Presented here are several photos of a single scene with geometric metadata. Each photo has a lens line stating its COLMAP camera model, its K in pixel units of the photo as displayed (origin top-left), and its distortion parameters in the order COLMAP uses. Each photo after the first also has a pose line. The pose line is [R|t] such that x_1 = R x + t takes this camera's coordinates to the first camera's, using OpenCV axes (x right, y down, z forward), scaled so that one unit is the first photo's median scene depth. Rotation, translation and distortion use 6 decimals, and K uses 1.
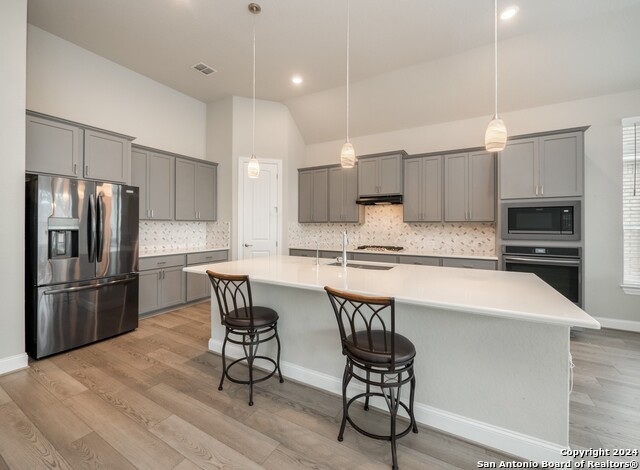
lens RADIAL K [[271.8, 0, 317.8], [0, 271.8, 229.2], [0, 0, 1]] dist [-0.010371, 0.000335]
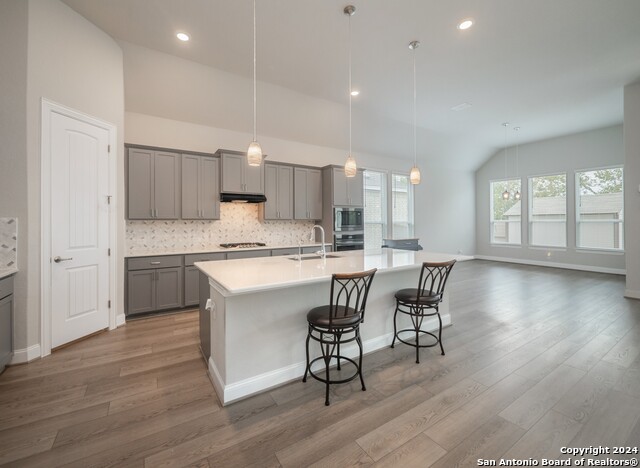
lens RADIAL K [[271.8, 0, 317.6], [0, 271.8, 224.9], [0, 0, 1]] dist [-0.010371, 0.000335]
pose [[0.460048, -0.014521, 0.887776, -0.588896], [0.017144, 0.999825, 0.007470, -0.009957], [-0.887729, 0.011783, 0.460216, 0.302332]]
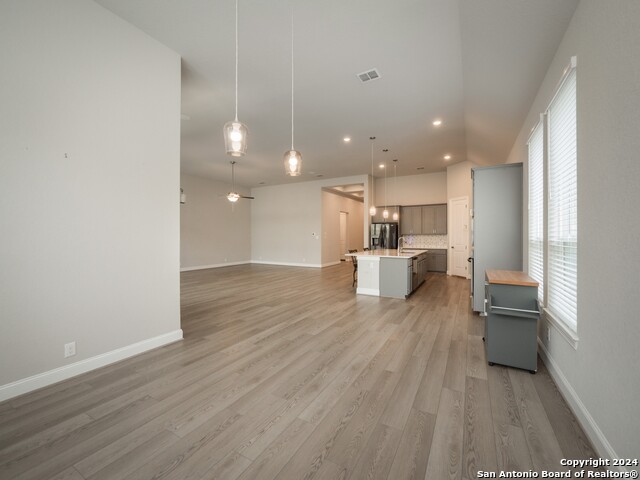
lens RADIAL K [[271.8, 0, 319.5], [0, 271.8, 238.1], [0, 0, 1]] dist [-0.010371, 0.000335]
pose [[0.029521, 0.001916, -0.999562, 1.741212], [-0.006606, 0.999977, 0.001721, 0.000476], [0.999542, 0.006552, 0.029533, 0.072173]]
